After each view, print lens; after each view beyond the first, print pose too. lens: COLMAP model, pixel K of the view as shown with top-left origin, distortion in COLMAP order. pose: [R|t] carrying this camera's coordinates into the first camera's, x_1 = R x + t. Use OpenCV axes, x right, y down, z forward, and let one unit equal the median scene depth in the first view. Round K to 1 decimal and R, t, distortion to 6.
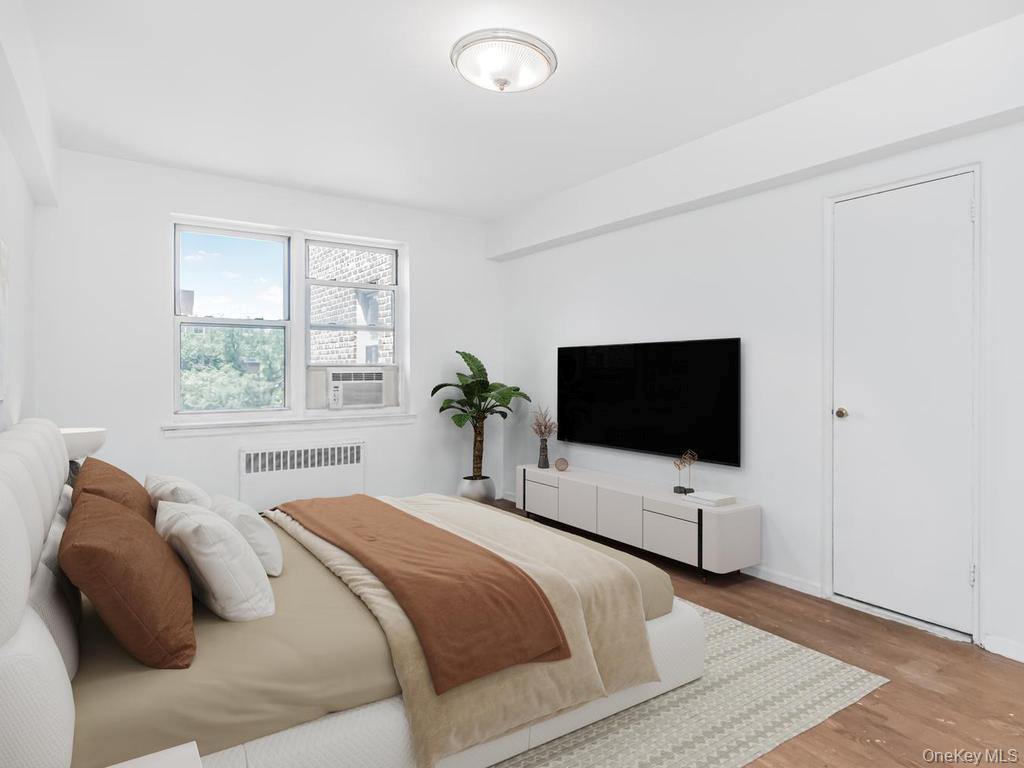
lens RADIAL K [[611.1, 0, 512.7], [0, 611.1, 375.4], [0, 0, 1]] dist [0.007146, 0.000842]
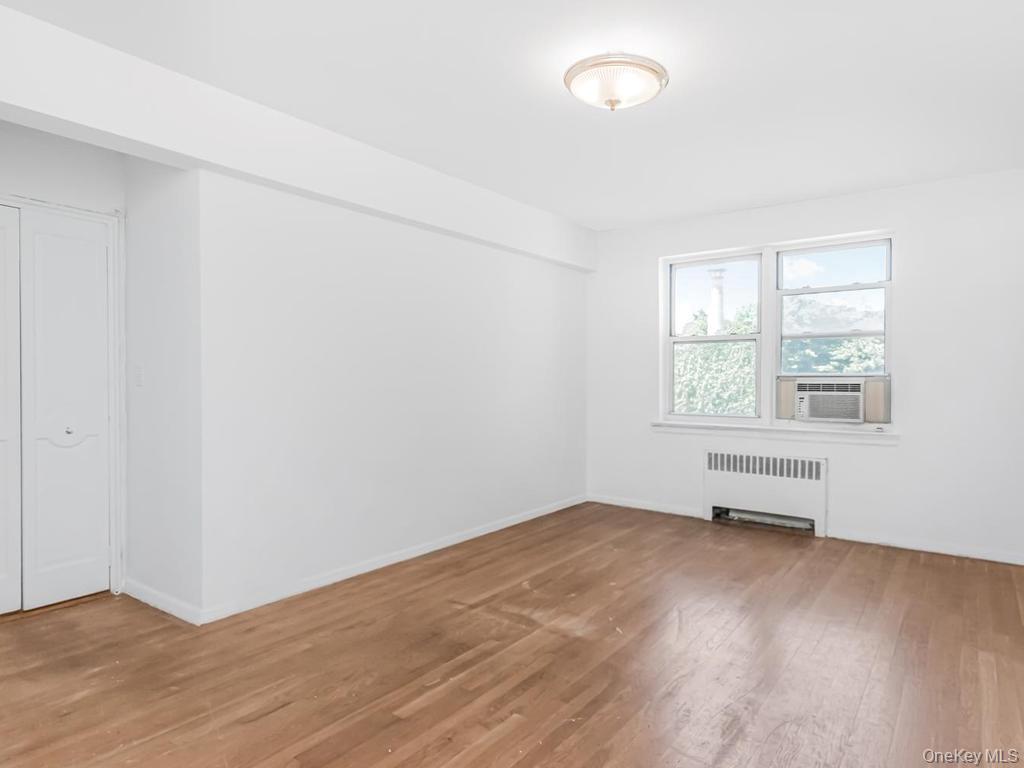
lens RADIAL K [[611.1, 0, 512.4], [0, 611.1, 386.6], [0, 0, 1]] dist [0.007146, 0.000842]
pose [[0.321964, 0.017079, -0.946598, 0.485302], [-0.010825, 0.999838, 0.014357, -0.007851], [0.946690, 0.005624, 0.322097, 0.252904]]
